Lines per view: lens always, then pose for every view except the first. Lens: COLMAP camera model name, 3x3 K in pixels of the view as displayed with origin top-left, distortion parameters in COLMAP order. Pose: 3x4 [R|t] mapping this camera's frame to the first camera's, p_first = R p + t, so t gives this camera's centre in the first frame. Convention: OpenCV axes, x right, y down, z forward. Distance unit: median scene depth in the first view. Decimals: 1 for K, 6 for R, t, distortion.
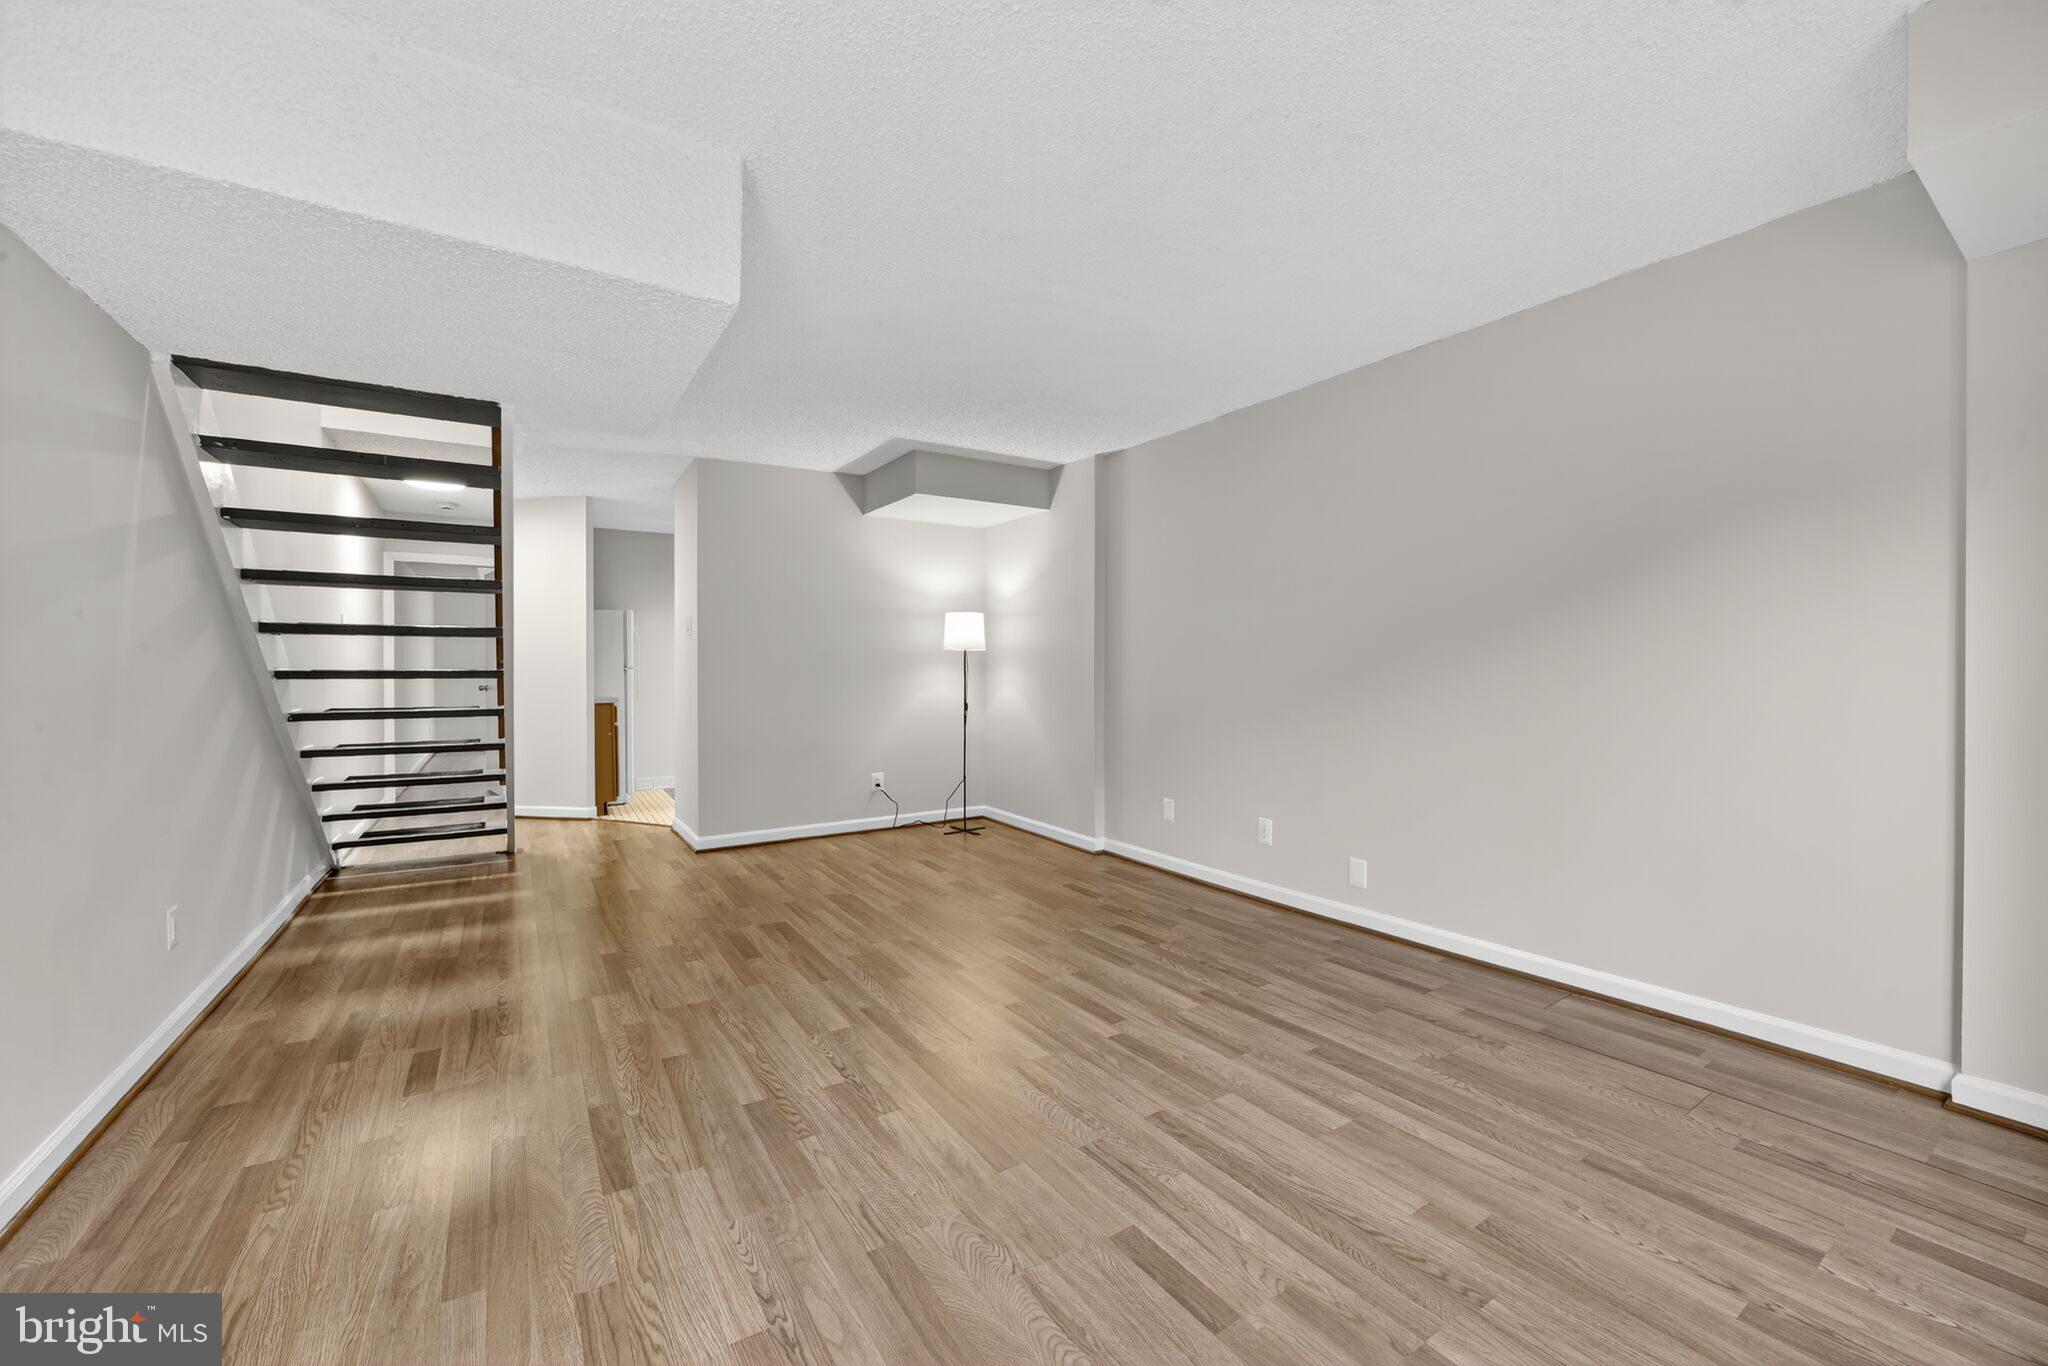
lens RADIAL K [[805.5, 0, 1043.7], [0, 805.5, 677.3], [0, 0, 1]] dist [-0.026528, 0.001370]
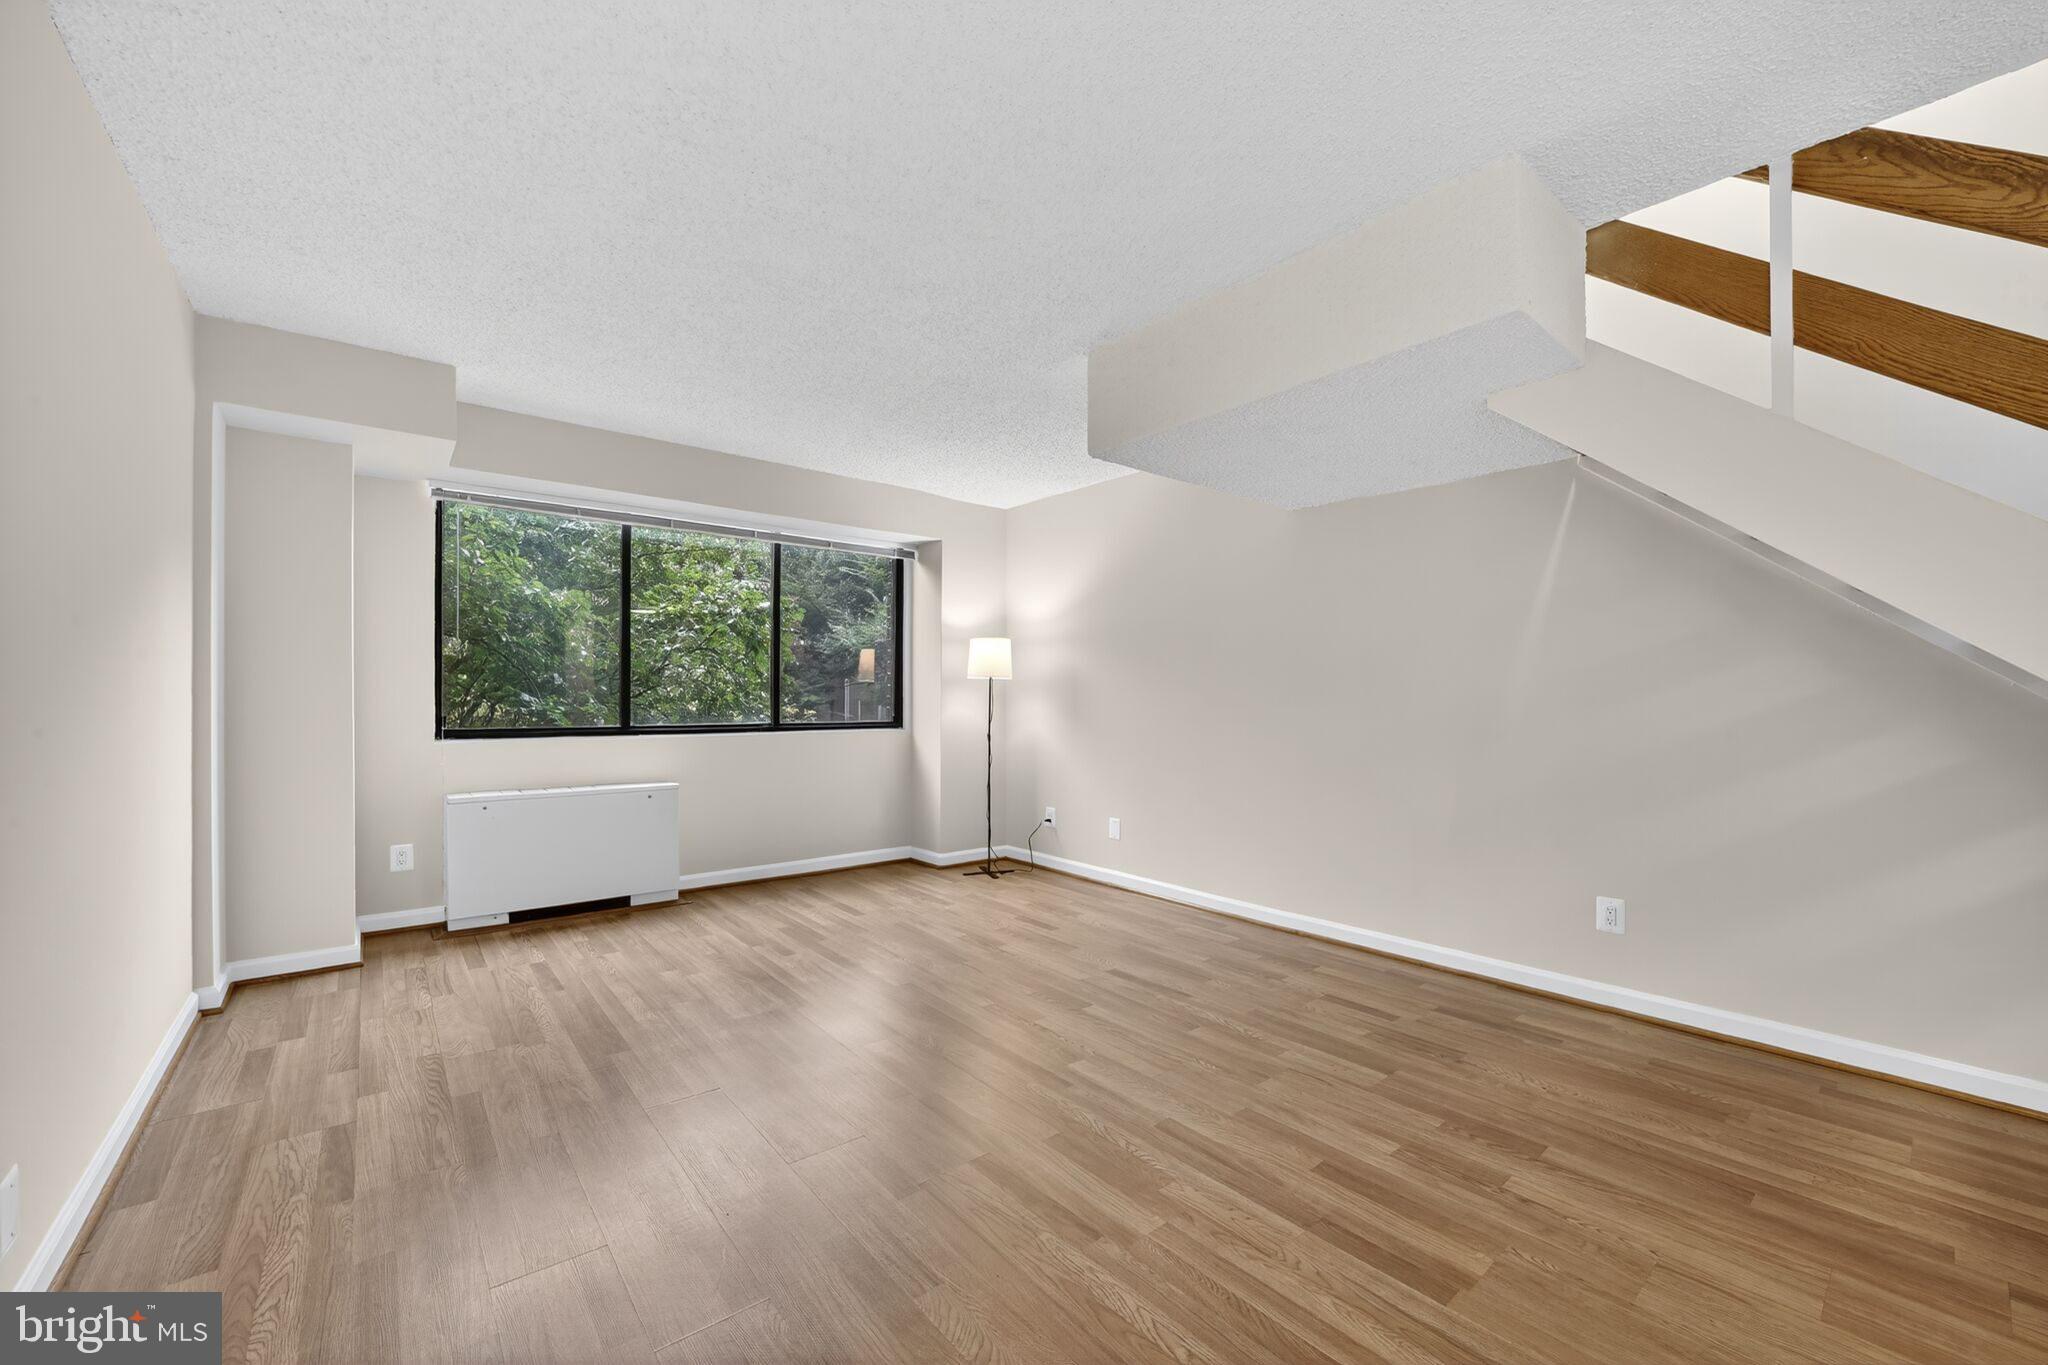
lens RADIAL K [[805.5, 0, 1039.7], [0, 805.5, 703.9], [0, 0, 1]] dist [-0.026528, 0.001370]
pose [[-0.993373, -0.002933, -0.114902, -0.090458], [-0.004434, 0.999908, 0.012815, -0.015728], [0.114853, 0.013239, -0.993294, 1.885717]]
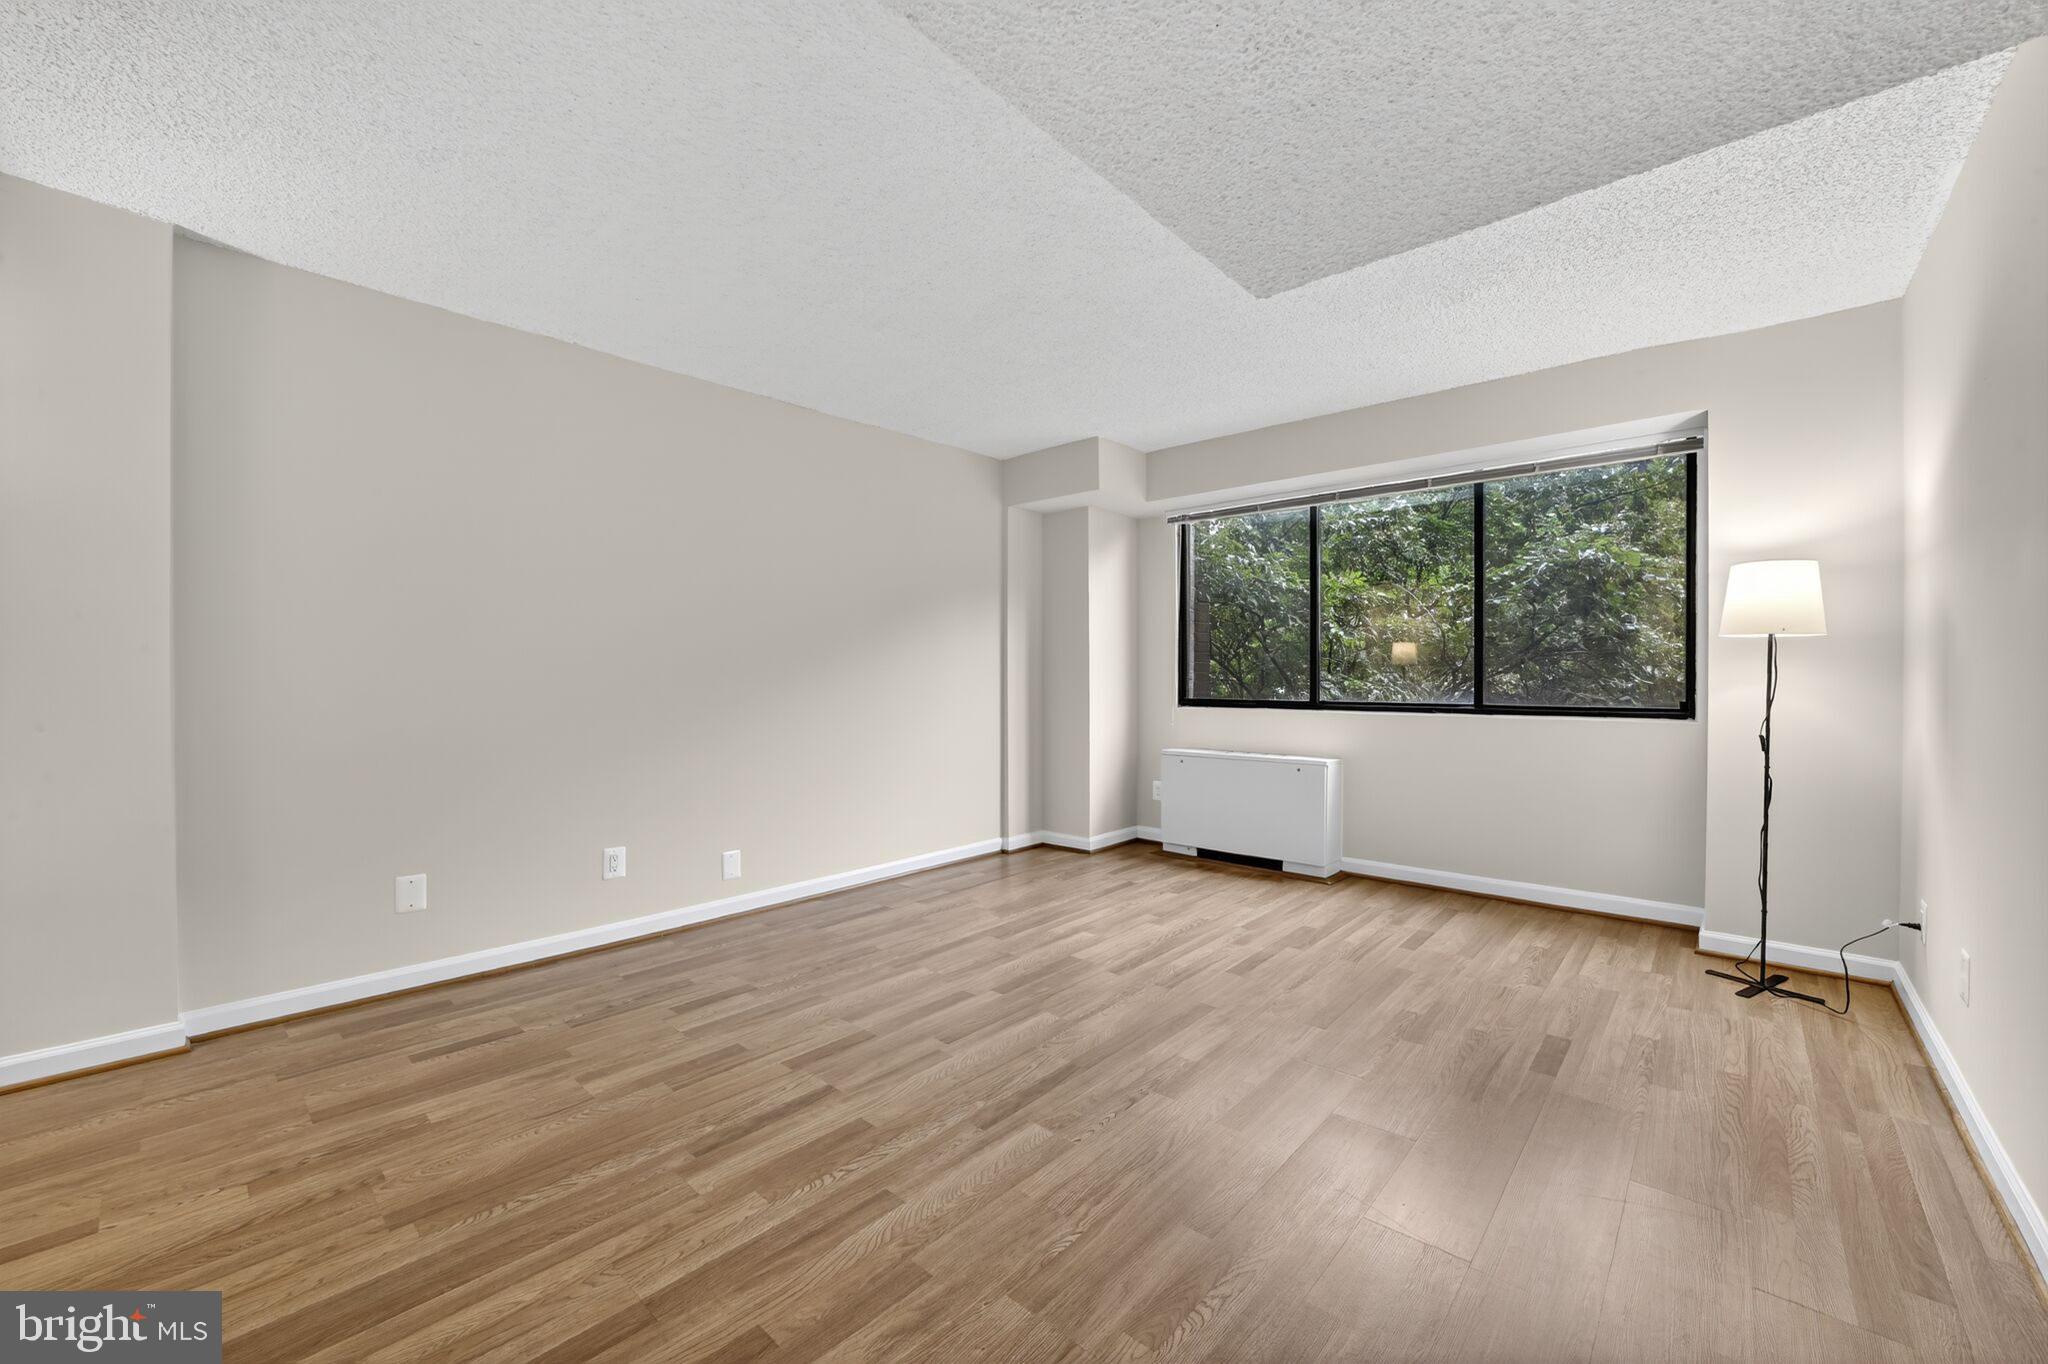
lens RADIAL K [[805.5, 0, 1030.6], [0, 805.5, 672.6], [0, 0, 1]] dist [-0.026528, 0.001370]
pose [[-0.246018, 0.005383, 0.969250, -0.966430], [0.008673, 0.999957, -0.003352, -0.005201], [-0.969226, 0.007581, -0.246054, 1.149125]]
